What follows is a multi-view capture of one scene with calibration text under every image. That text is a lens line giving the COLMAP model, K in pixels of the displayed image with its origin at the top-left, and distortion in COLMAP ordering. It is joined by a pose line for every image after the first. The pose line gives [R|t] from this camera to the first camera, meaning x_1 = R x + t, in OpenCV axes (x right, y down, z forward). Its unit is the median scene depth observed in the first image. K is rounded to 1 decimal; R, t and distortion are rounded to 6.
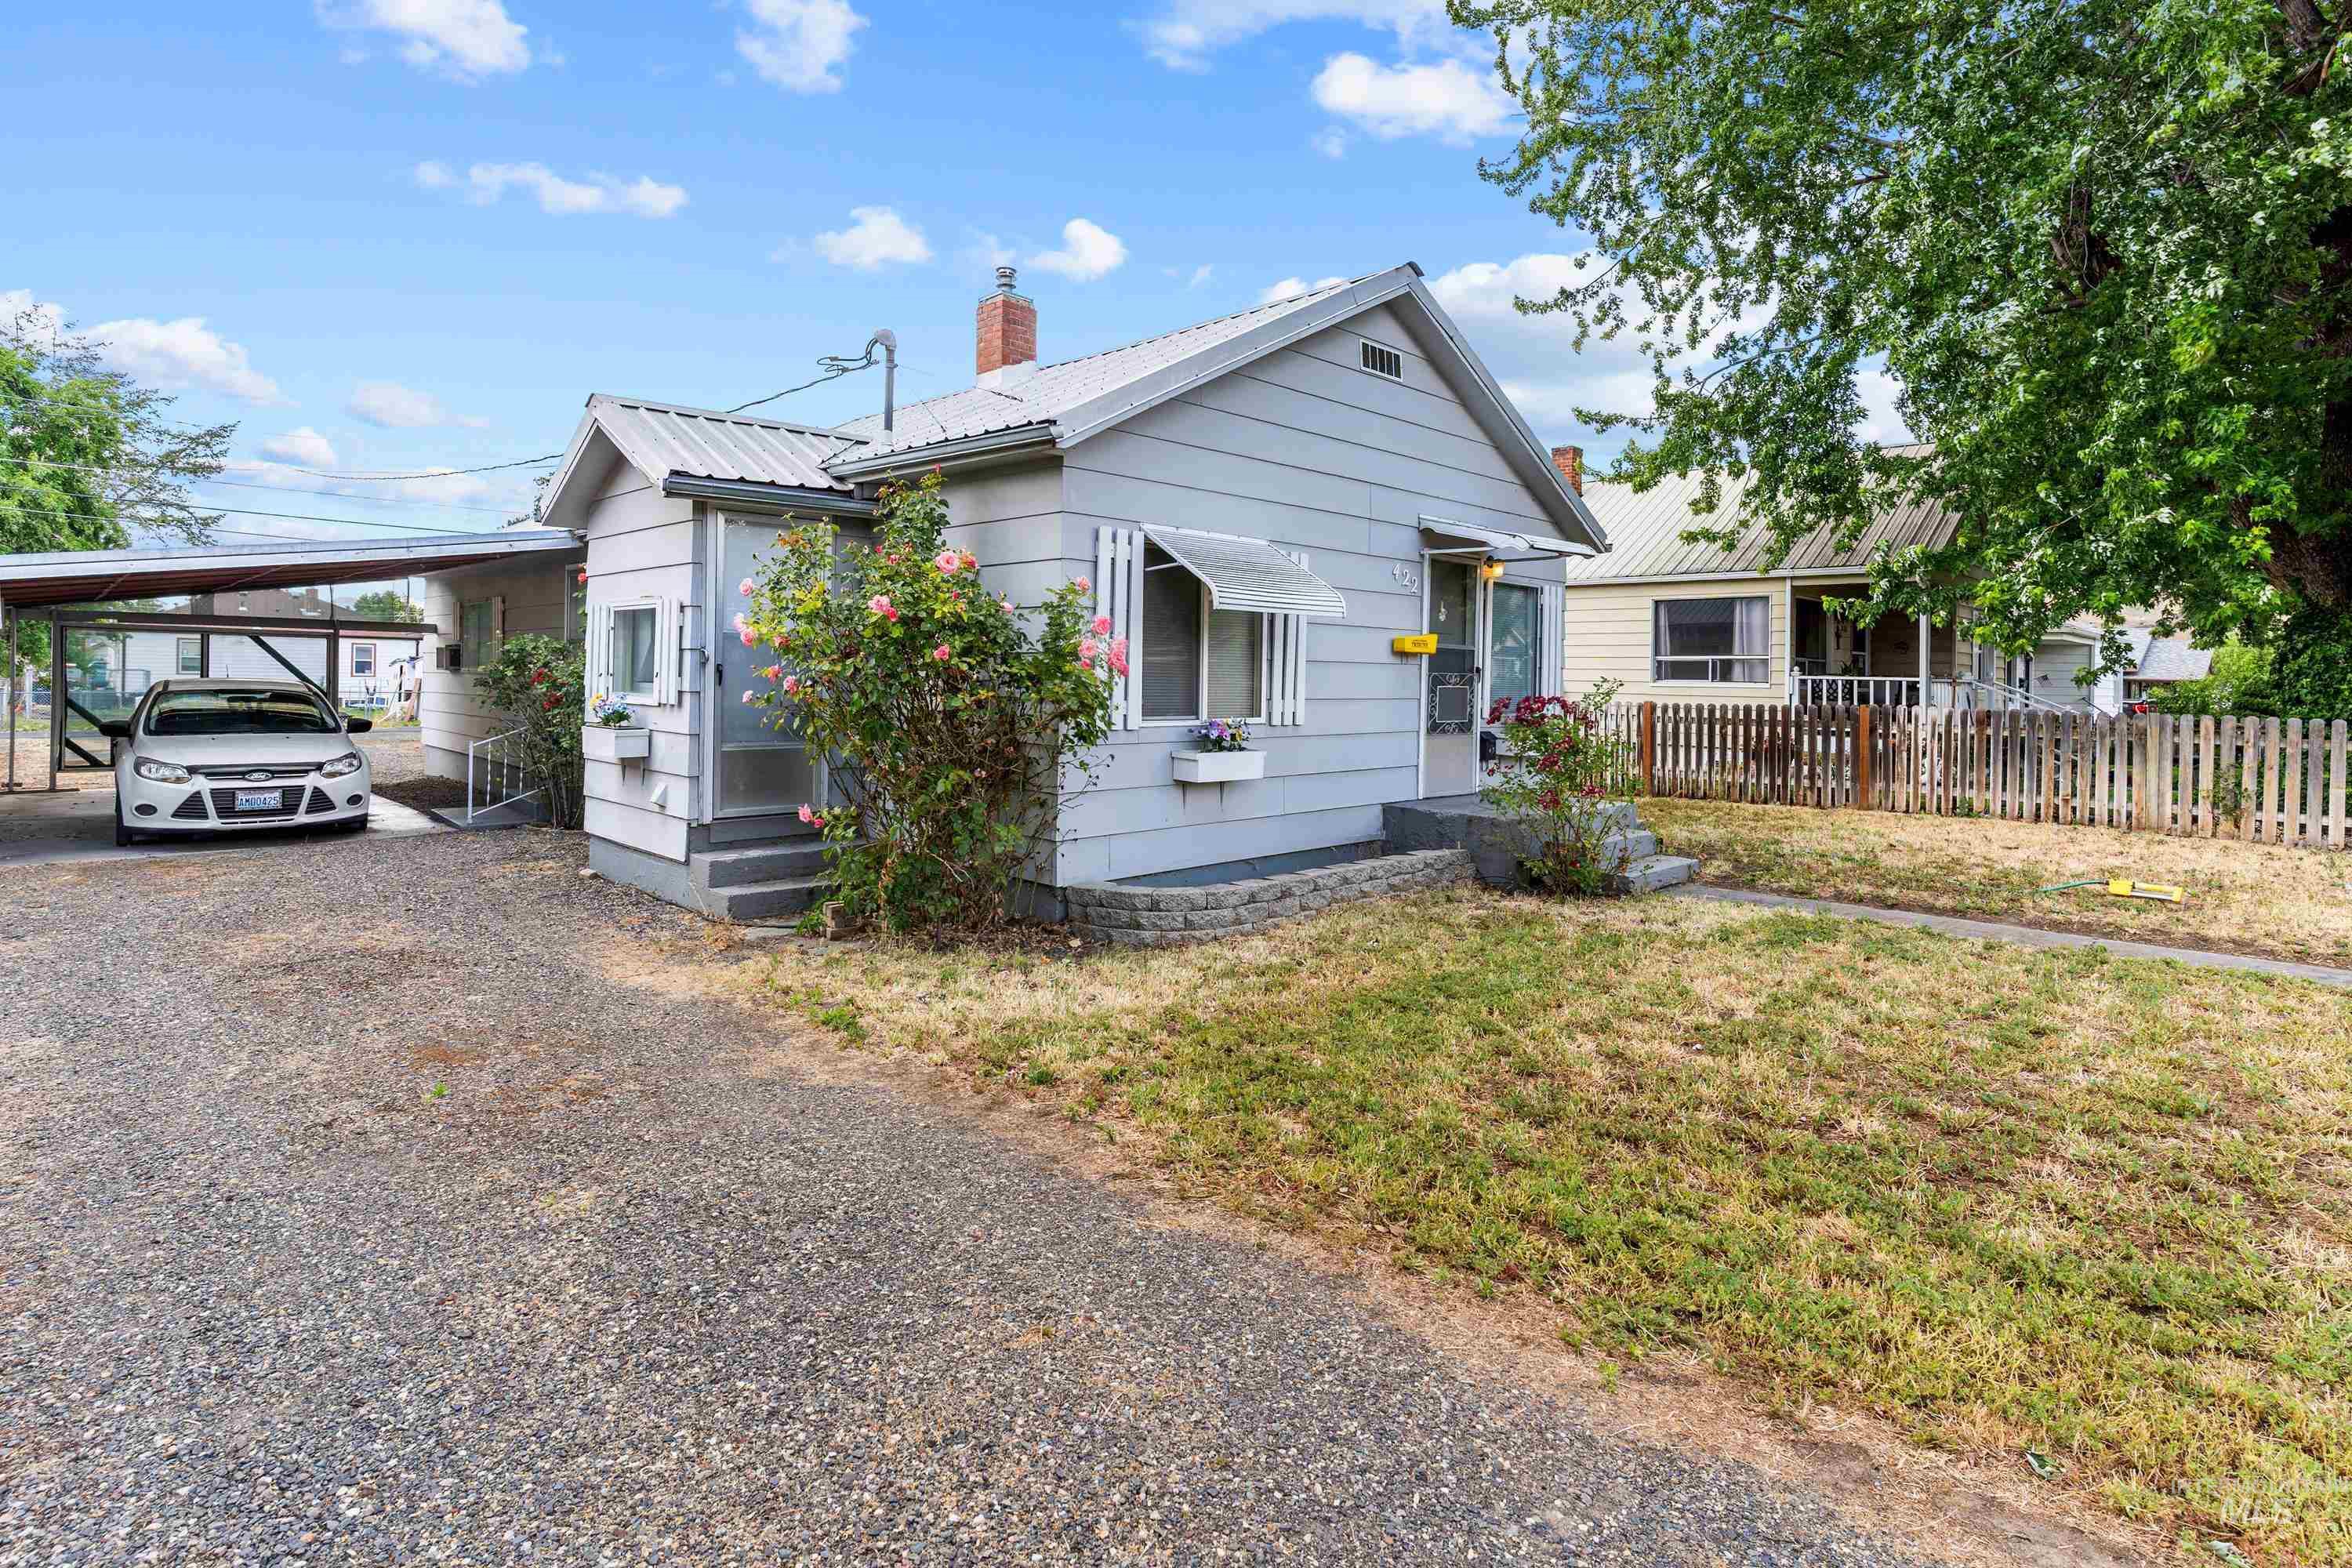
lens RADIAL K [[1168.1, 0, 1180.5], [0, 1168.1, 713.1], [0, 0, 1]] dist [-0.000684, -0.000515]
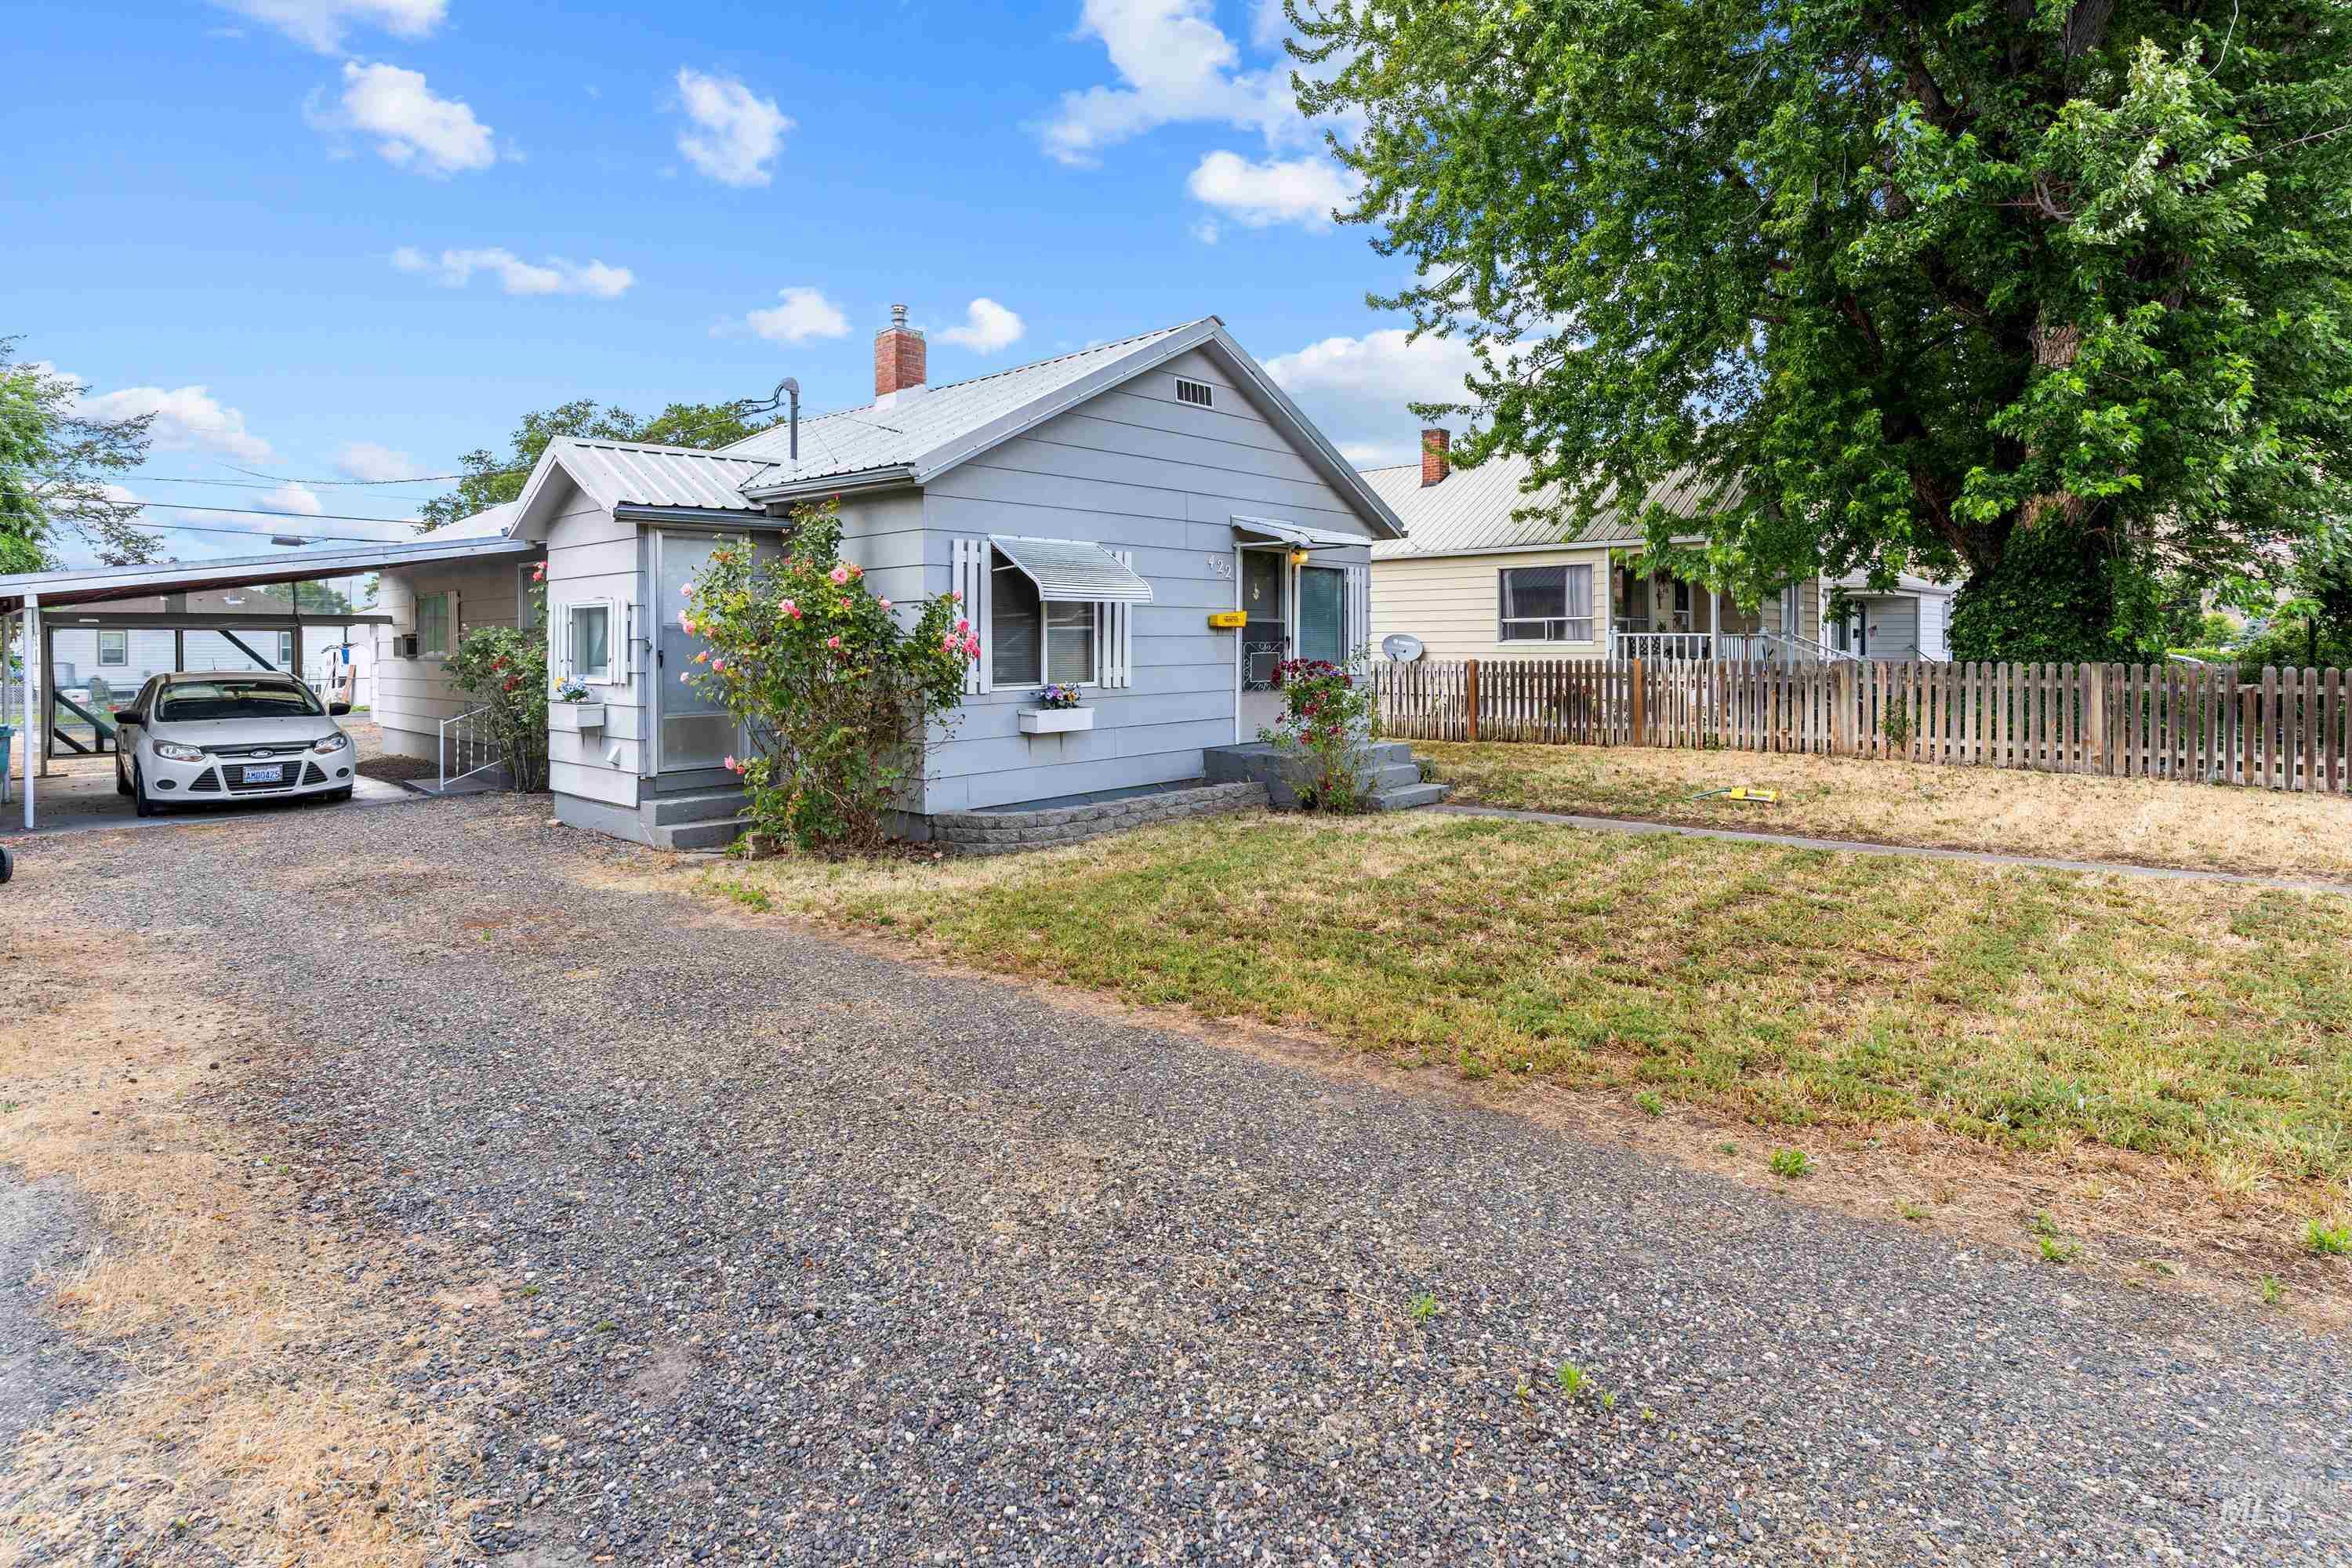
lens RADIAL K [[1176.5, 0, 1172.1], [0, 1176.5, 665.8], [0, 0, 1]] dist [-0.000221, 0.000332]
pose [[0.998921, -0.025024, 0.039119, 0.085783], [0.025480, 0.999612, -0.011216, 0.002325], [-0.038823, 0.012201, 0.999172, -0.232845]]
